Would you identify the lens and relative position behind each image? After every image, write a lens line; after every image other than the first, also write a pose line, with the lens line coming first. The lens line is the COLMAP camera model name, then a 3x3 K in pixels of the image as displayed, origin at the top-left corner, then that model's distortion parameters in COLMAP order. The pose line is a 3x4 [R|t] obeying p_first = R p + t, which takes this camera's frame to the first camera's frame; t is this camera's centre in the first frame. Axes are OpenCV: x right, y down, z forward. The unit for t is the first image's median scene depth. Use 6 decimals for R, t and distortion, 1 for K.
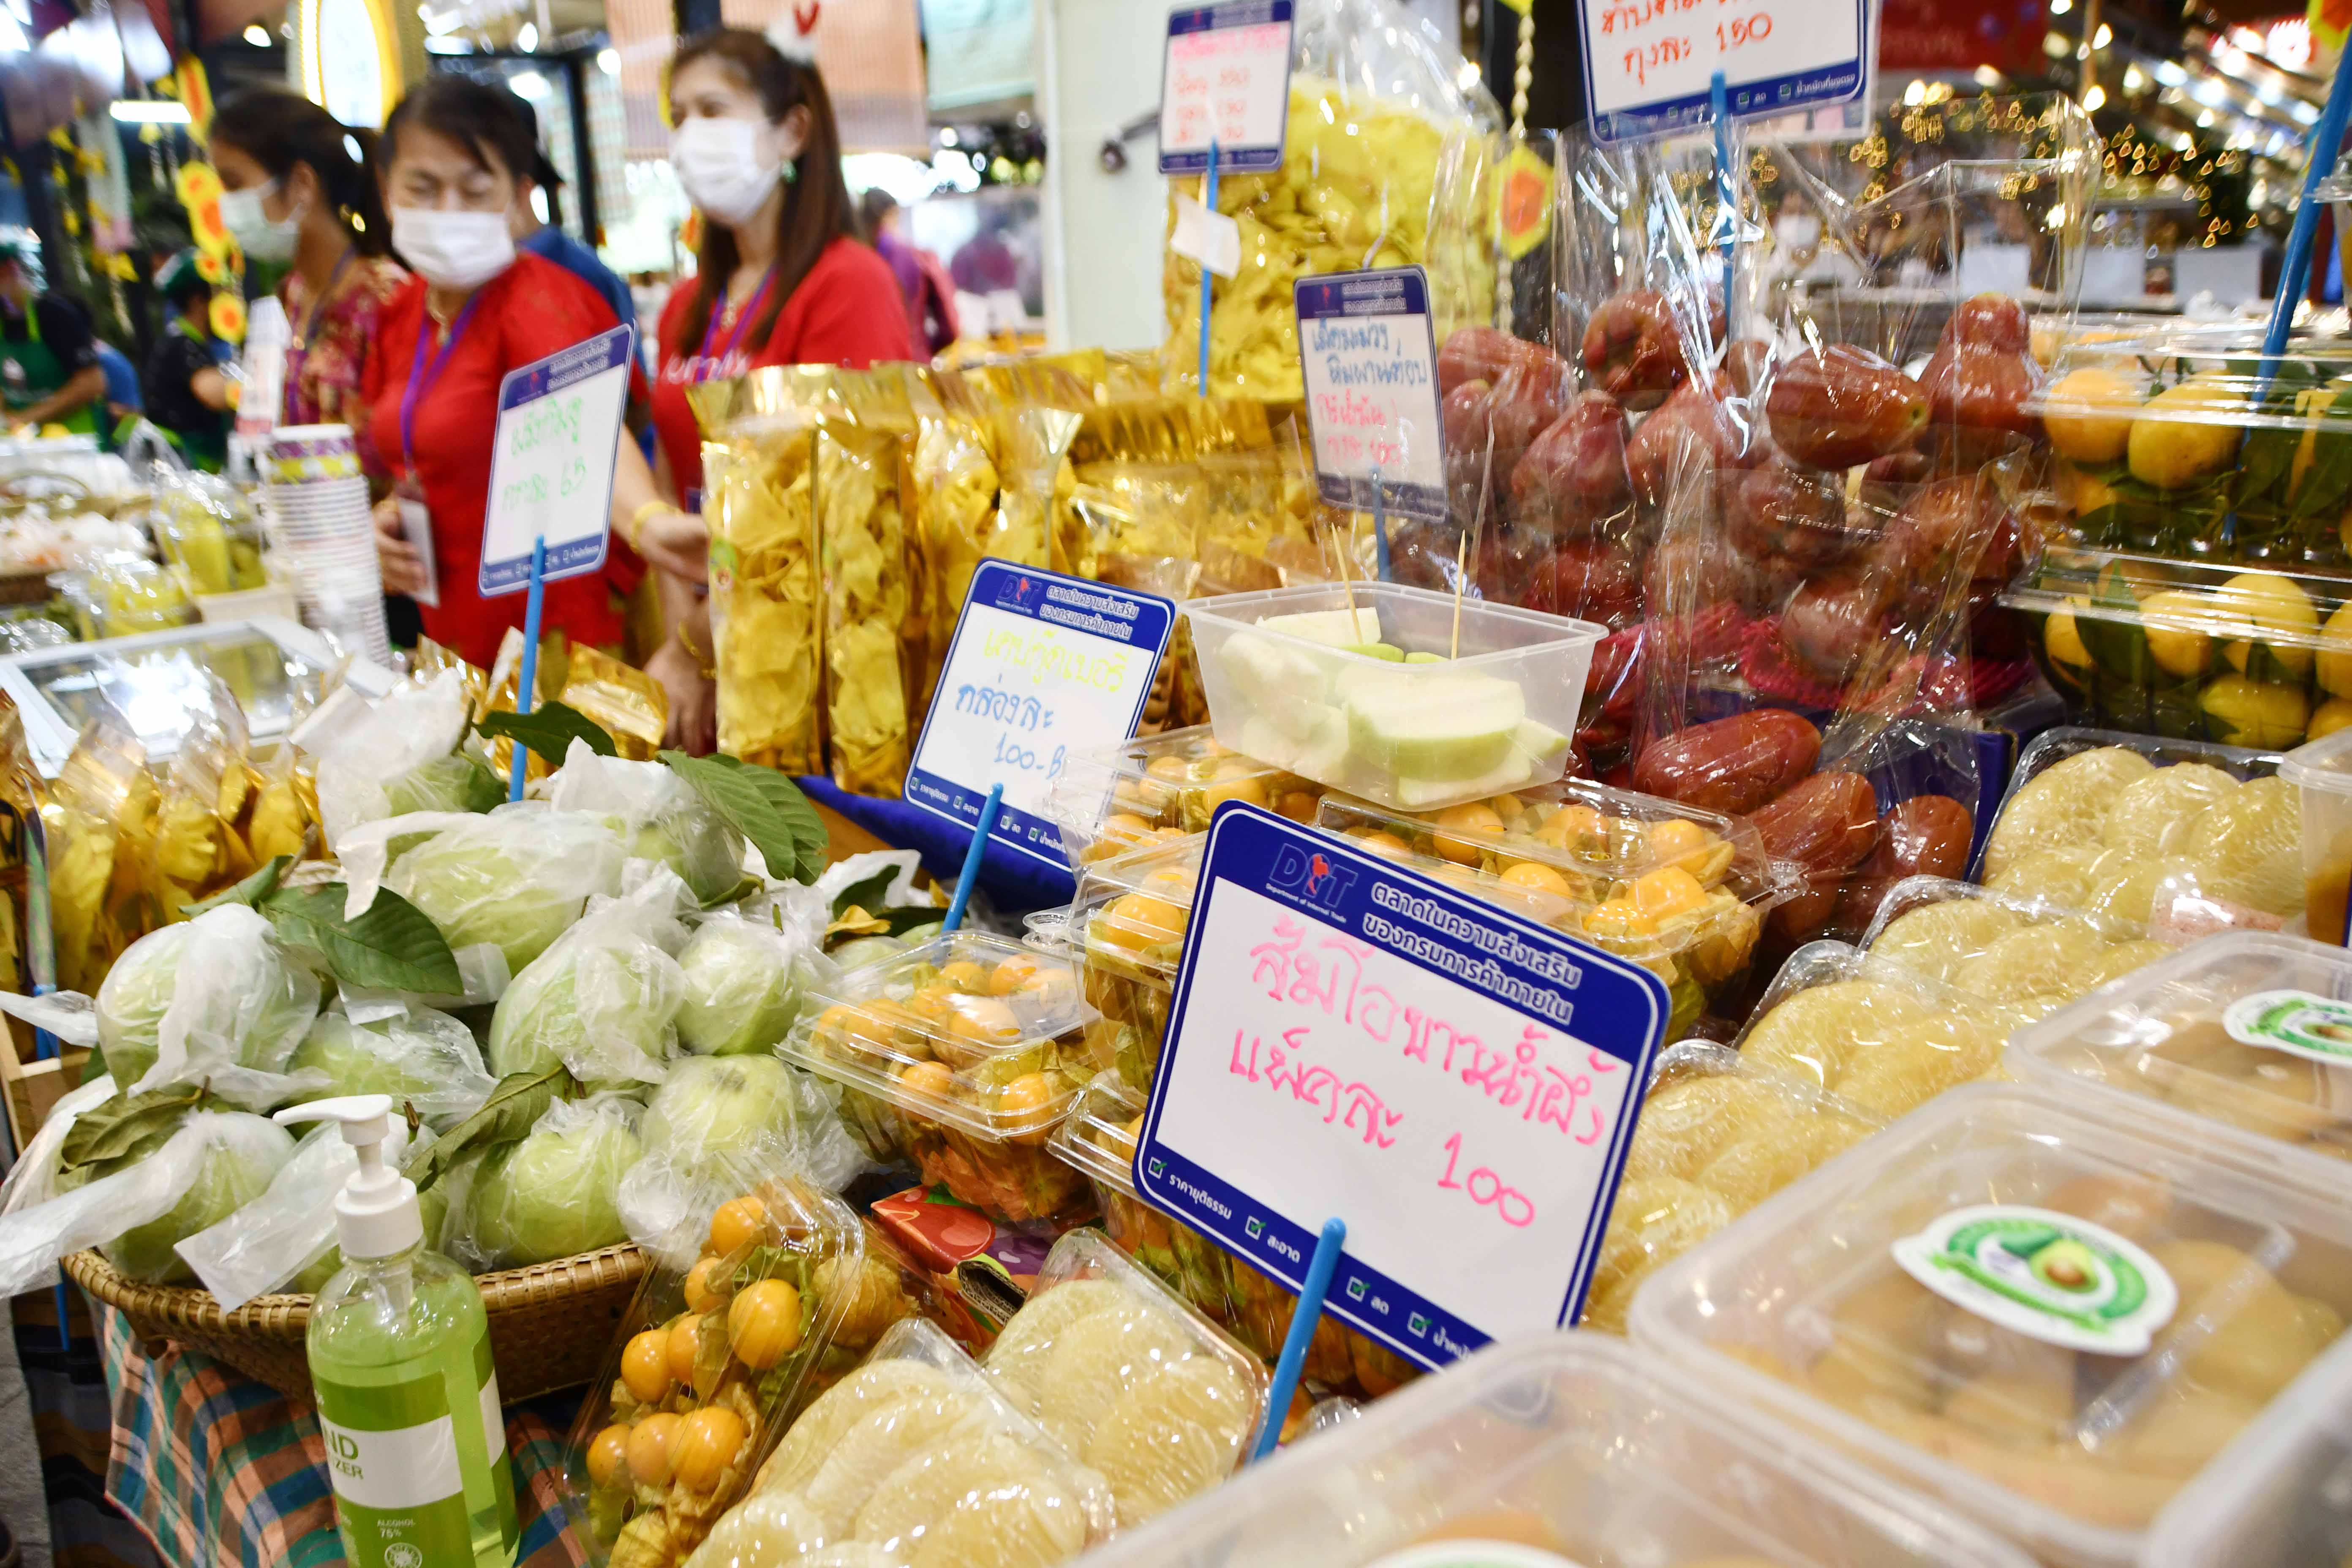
lens RADIAL K [[1858.8, 0, 1176.0], [0, 1858.8, 784.0], [0, 0, 1]] dist [0.000158, 0.000270]
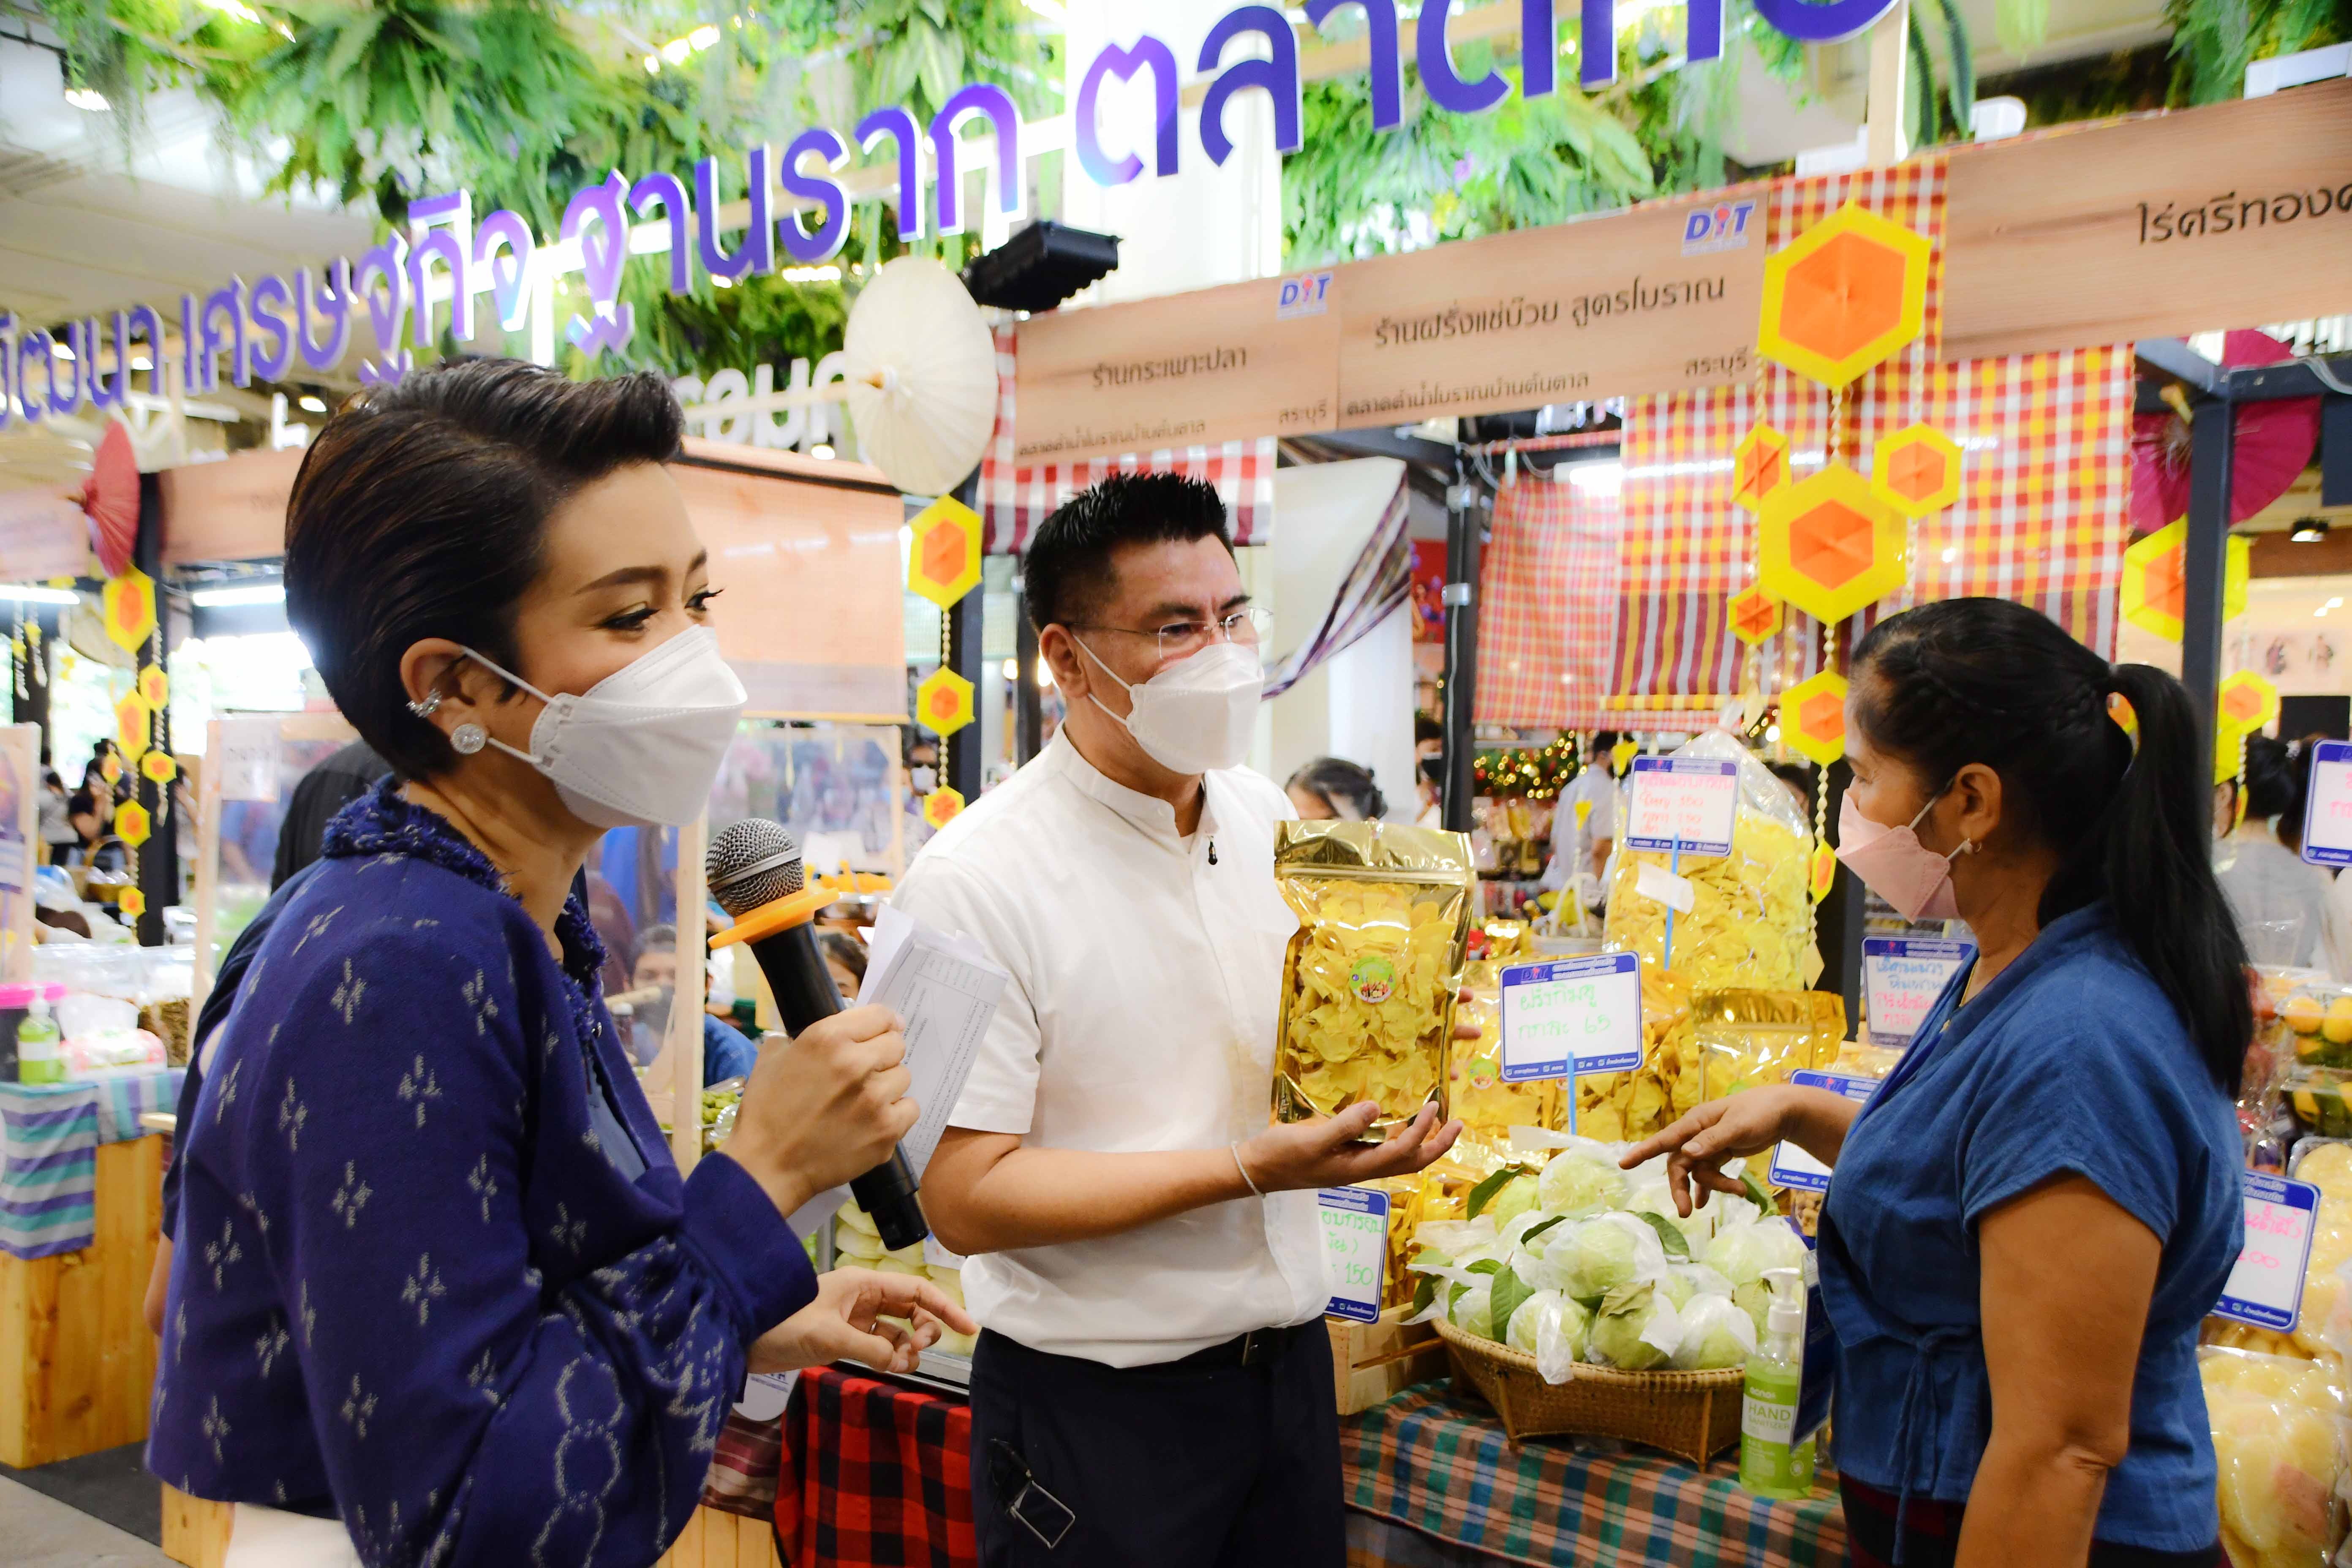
lens RADIAL K [[2245.8, 0, 1176.0], [0, 2245.8, 784.0], [0, 0, 1]] dist [0.006109, 0.006954]
pose [[0.970886, 0.047728, 0.234741, -1.750910], [0.016747, 0.964027, -0.265275, 0.289905], [-0.238958, 0.261483, 0.935161, -1.602471]]
